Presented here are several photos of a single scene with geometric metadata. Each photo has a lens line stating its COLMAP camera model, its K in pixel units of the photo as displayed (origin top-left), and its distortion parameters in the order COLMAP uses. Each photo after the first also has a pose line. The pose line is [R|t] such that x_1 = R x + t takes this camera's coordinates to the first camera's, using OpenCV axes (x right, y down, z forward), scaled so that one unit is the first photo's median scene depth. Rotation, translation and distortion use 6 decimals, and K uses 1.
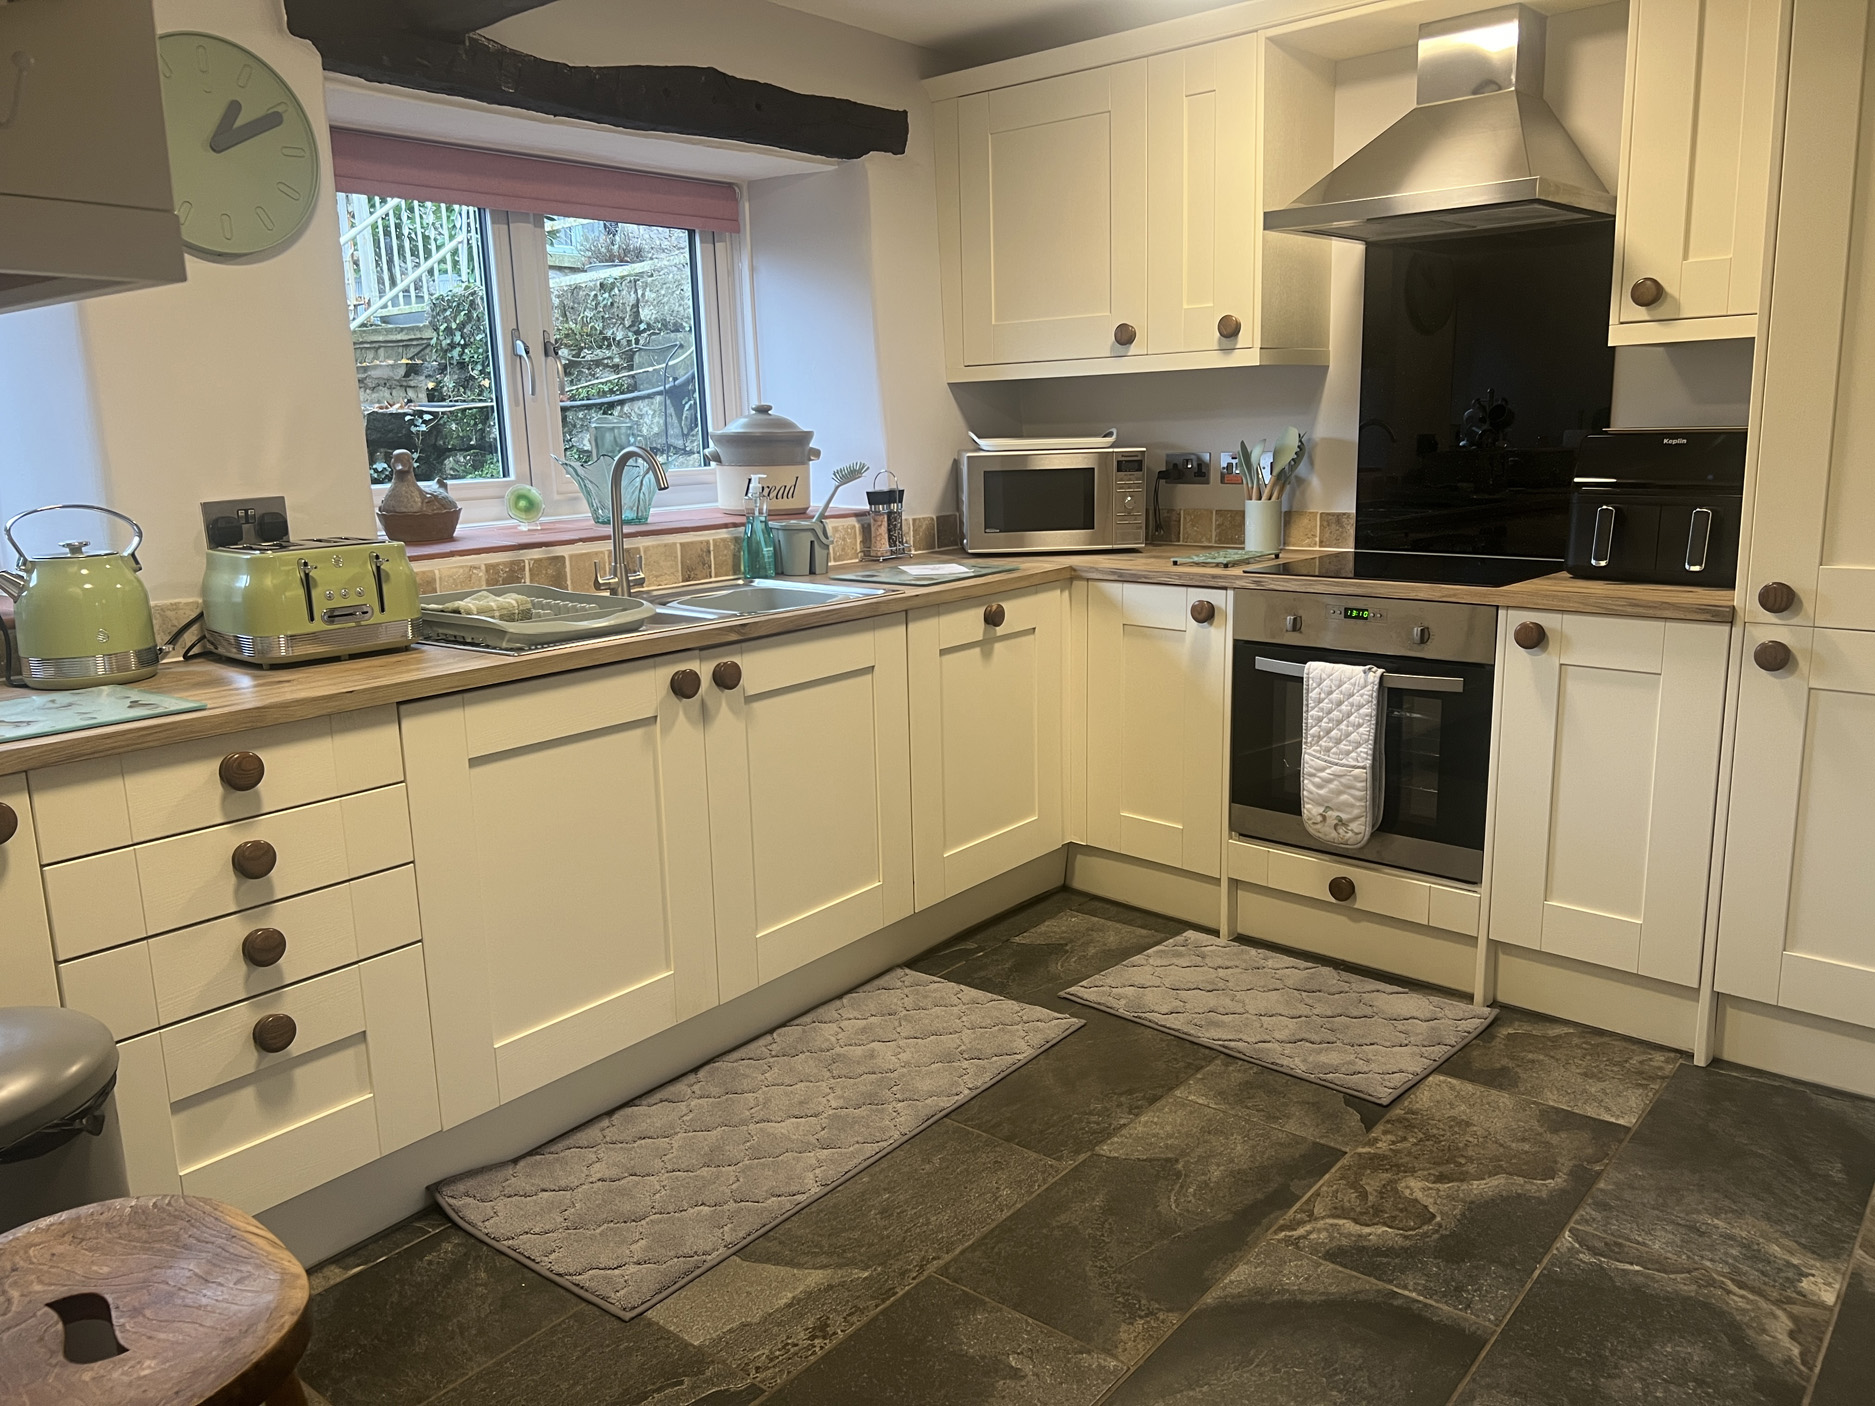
lens RADIAL K [[1414.6, 0, 937.5], [0, 1414.6, 703.0], [0, 0, 1]] dist [0.073544, -0.102349]
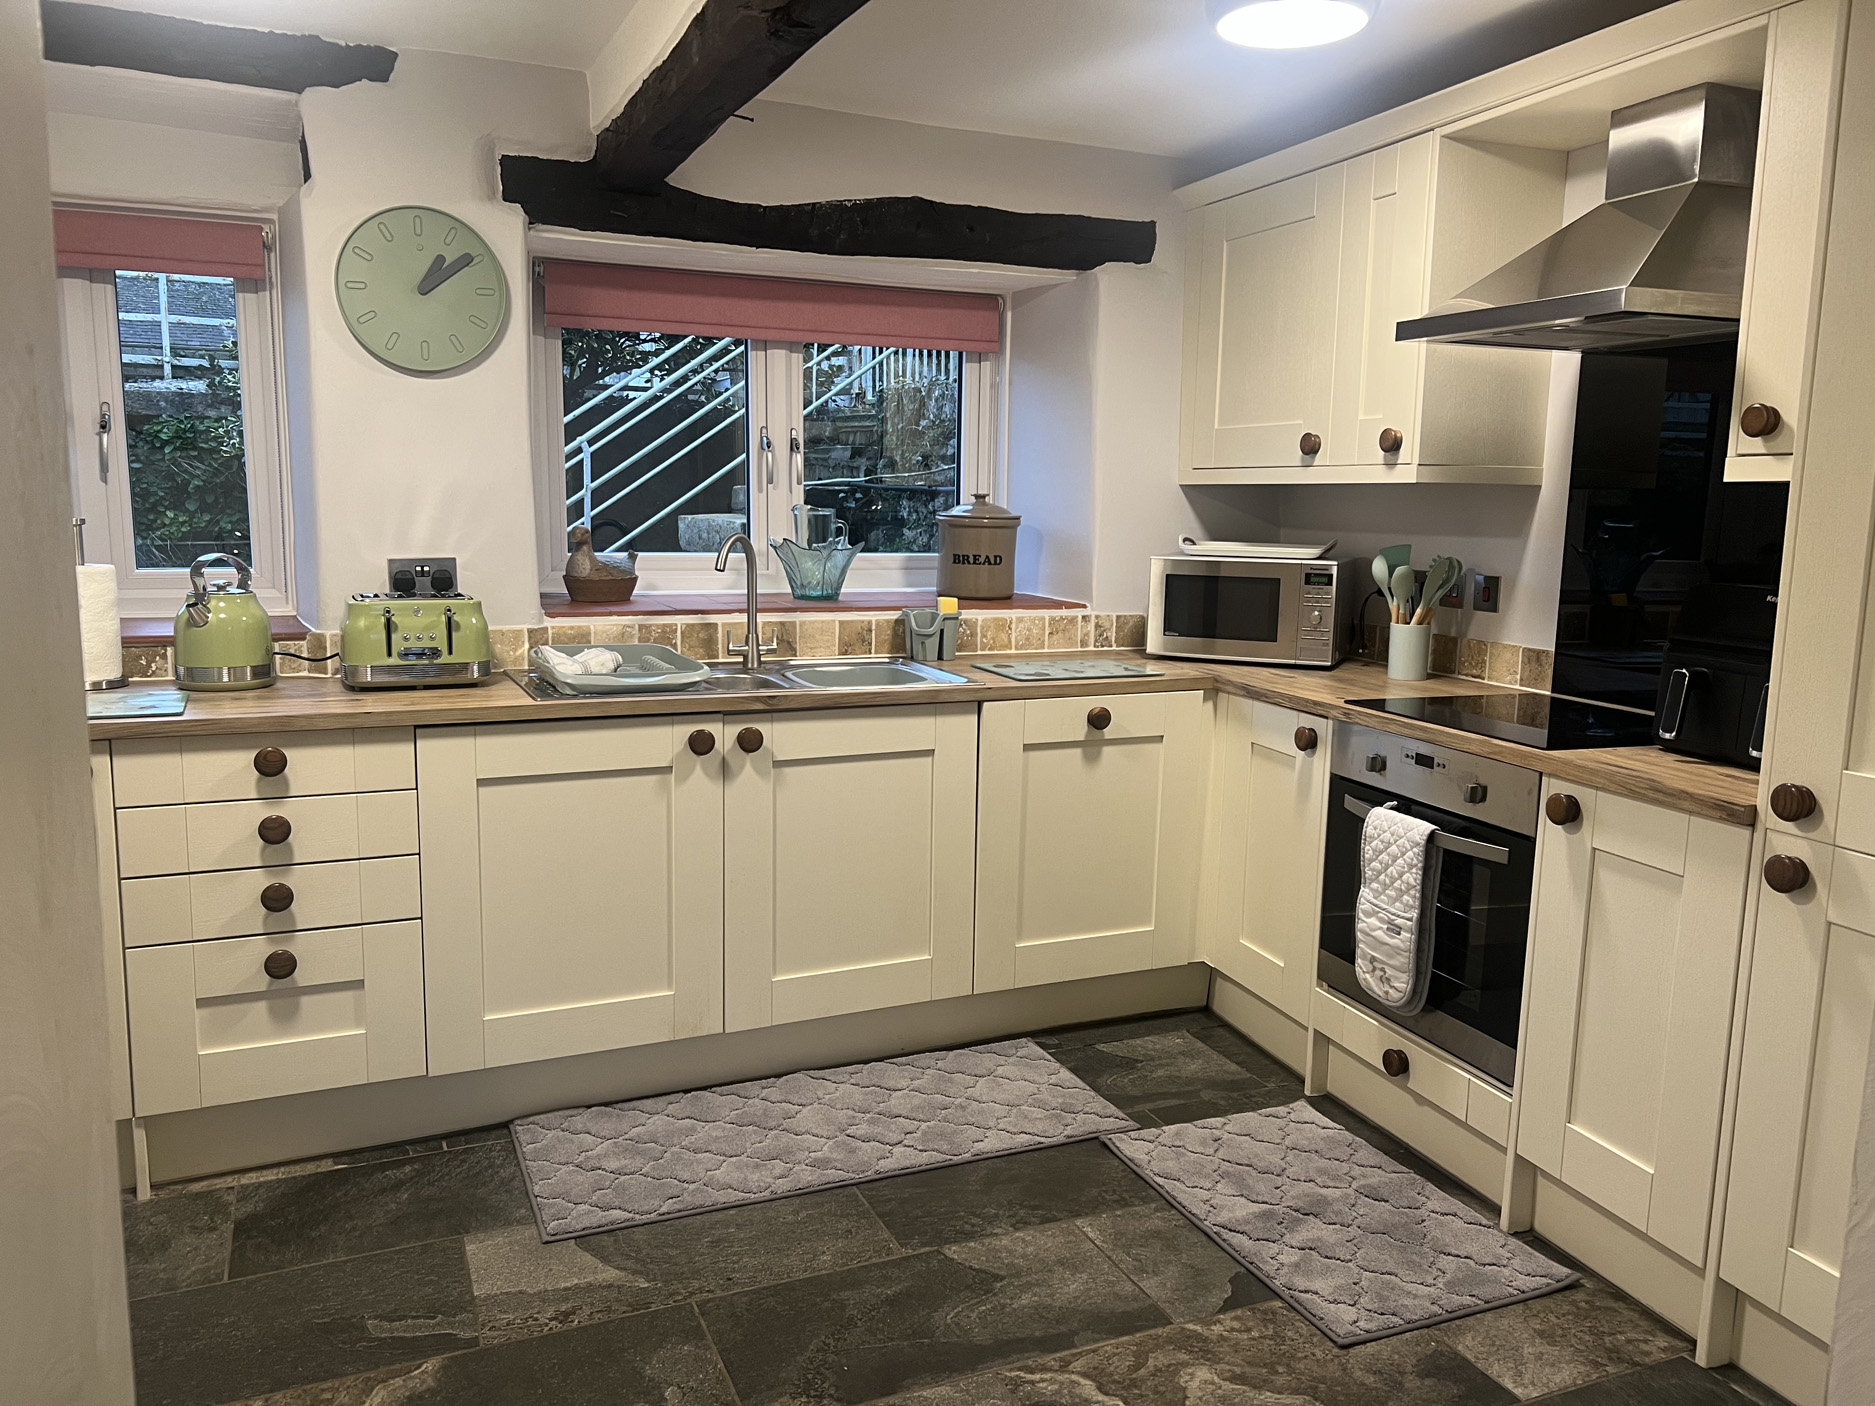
lens RADIAL K [[1425.0, 0, 937.5], [0, 1425.0, 703.0], [0, 0, 1]] dist [0.085073, -0.098871]
pose [[0.887248, 0.110137, -0.447951, 0.463640], [-0.132266, 0.991045, -0.018310, -0.045046], [0.441923, 0.075494, 0.893871, 0.047054]]
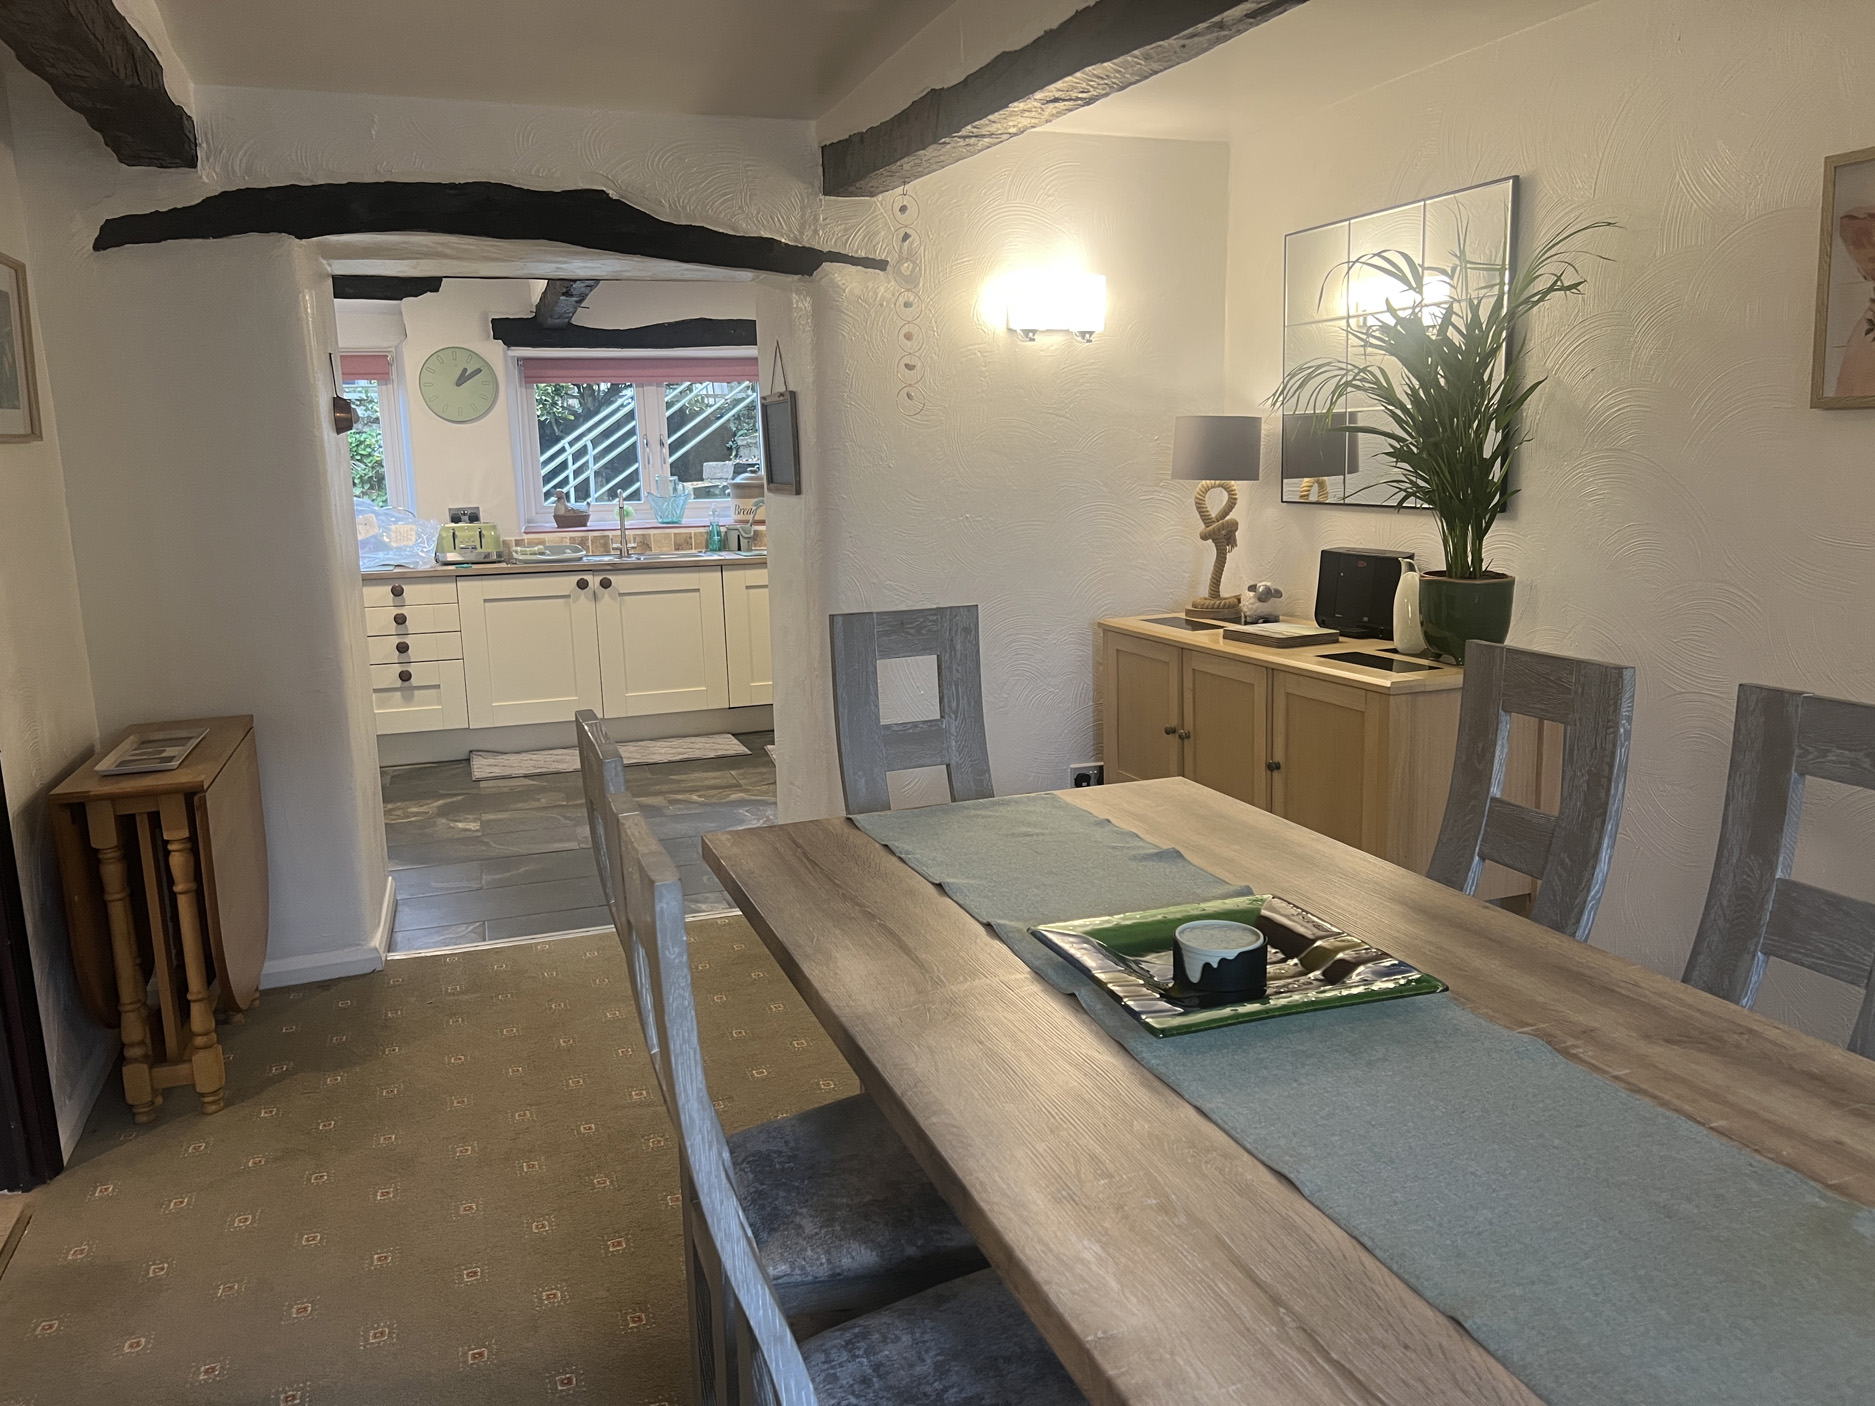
lens RADIAL K [[1425.0, 0, 937.5], [0, 1425.0, 703.0], [0, 0, 1]] dist [0.085073, -0.098871]
pose [[0.844543, 0.095687, -0.526869, 1.613903], [-0.102867, 0.994571, 0.015738, 0.087146], [0.525514, 0.040906, 0.849801, -0.790833]]
